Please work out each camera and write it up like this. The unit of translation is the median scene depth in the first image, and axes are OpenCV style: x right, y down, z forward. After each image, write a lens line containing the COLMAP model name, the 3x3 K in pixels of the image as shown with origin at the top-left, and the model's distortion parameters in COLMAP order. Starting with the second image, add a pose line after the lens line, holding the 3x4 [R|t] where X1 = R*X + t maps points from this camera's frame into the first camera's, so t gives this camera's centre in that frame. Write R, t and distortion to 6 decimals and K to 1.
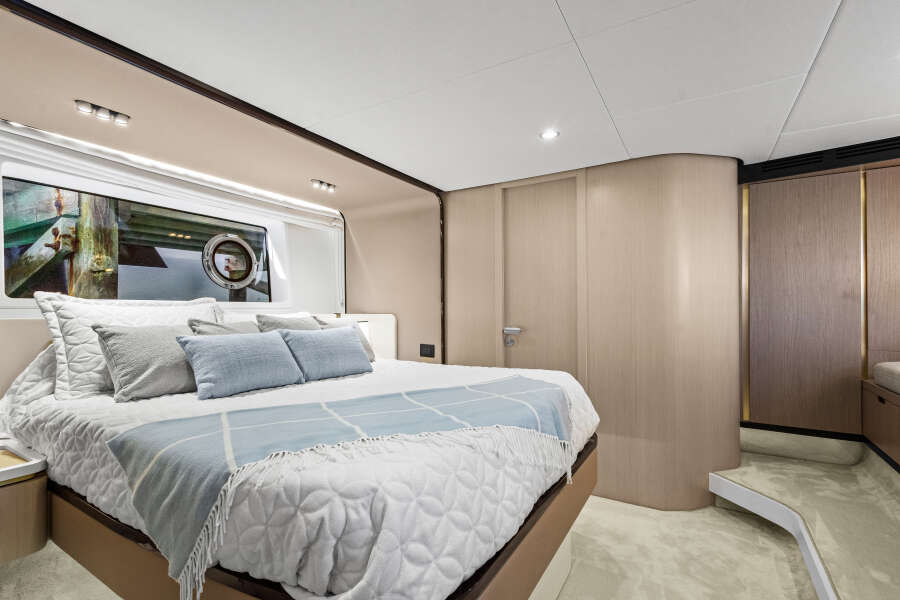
lens RADIAL K [[421.9, 0, 450.0], [0, 421.9, 300.0], [0, 0, 1]] dist [0.000214, 0.000609]
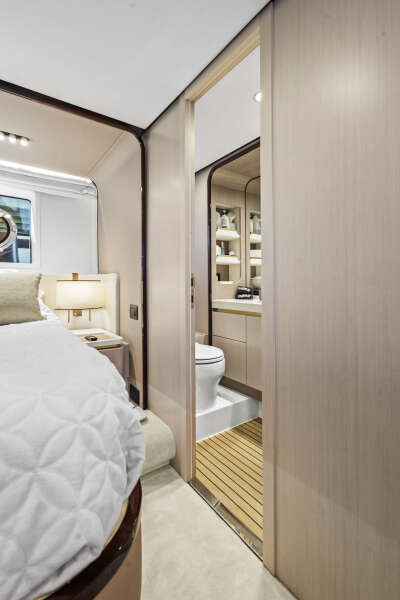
lens RADIAL K [[281.3, 0, 201.2], [0, 281.3, 282.6], [0, 0, 1]] dist [0.000214, 0.000609]
pose [[0.921608, 0.001309, -0.388121, 0.364953], [0.003975, 0.999910, 0.012811, 0.059207], [0.388103, -0.013350, 0.921519, 0.577619]]
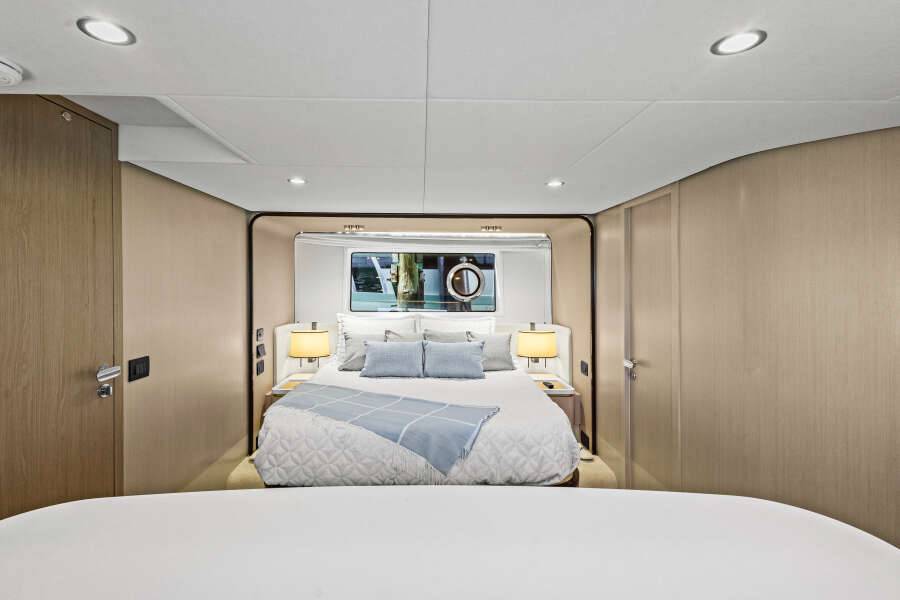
lens RADIAL K [[426.5, 0, 438.3], [0, 426.5, 288.5], [0, 0, 1]] dist [-0.003746, -0.000105]
pose [[0.545165, 0.013136, -0.838226, 0.729932], [0.014593, 0.999577, 0.025155, -0.125044], [0.838202, -0.025946, 0.544742, 0.149160]]
